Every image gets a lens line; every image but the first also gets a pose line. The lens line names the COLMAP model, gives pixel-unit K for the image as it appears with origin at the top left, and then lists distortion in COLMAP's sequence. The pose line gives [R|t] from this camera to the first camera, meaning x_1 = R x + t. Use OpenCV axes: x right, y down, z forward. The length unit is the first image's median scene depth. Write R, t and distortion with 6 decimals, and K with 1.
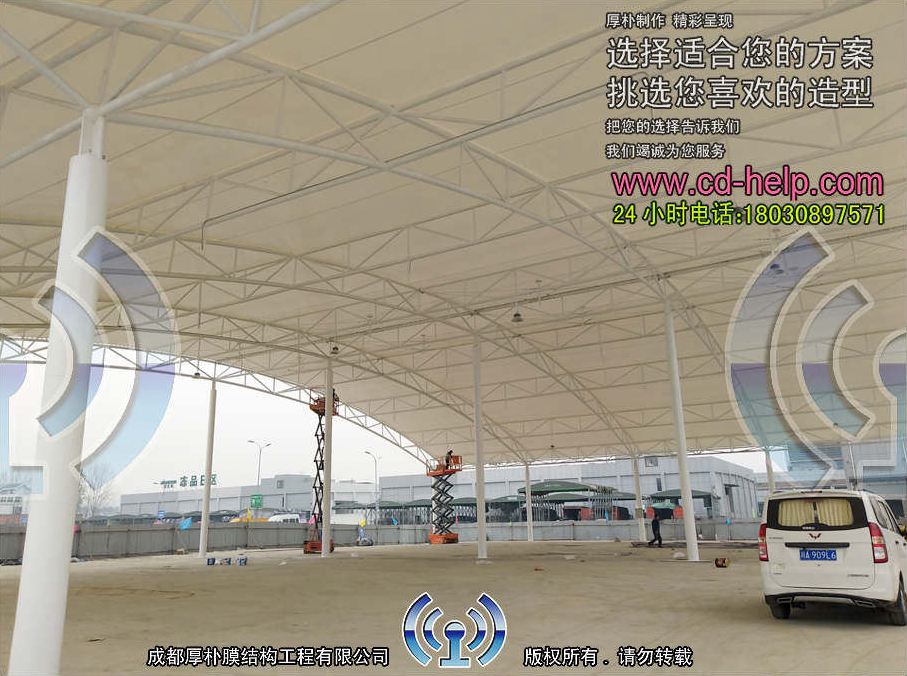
lens RADIAL K [[678.5, 0, 453.5], [0, 678.5, 338.0], [0, 0, 1]] dist [0.083954, -0.090607]
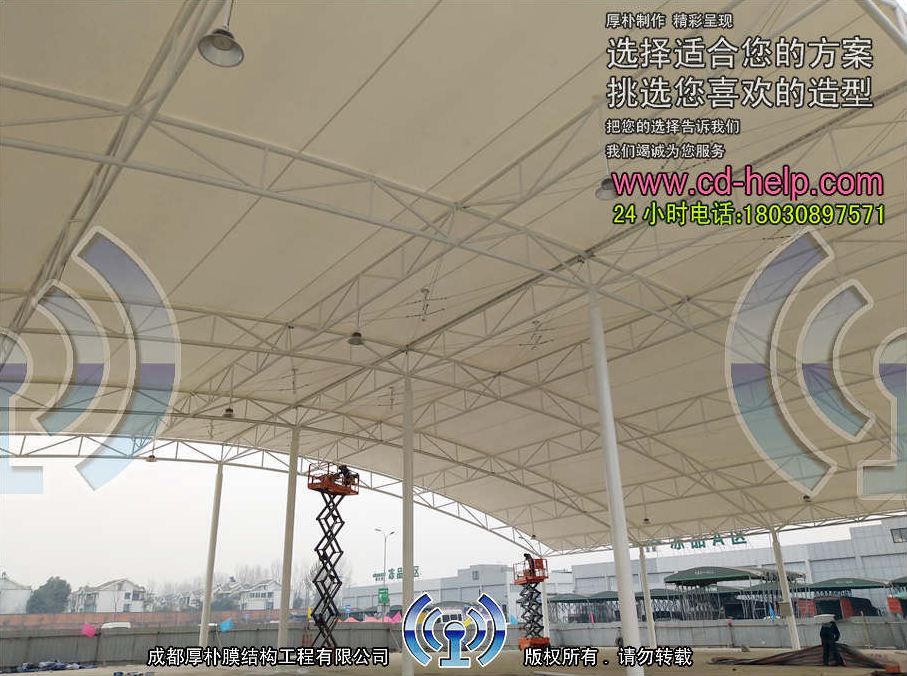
lens RADIAL K [[678.5, 0, 453.5], [0, 678.5, 338.0], [0, 0, 1]] dist [0.083954, -0.090607]
pose [[0.935997, -0.135008, -0.325090, 0.201131], [0.094787, 0.986081, -0.136601, 0.037355], [0.339007, 0.097044, 0.935765, 0.161024]]
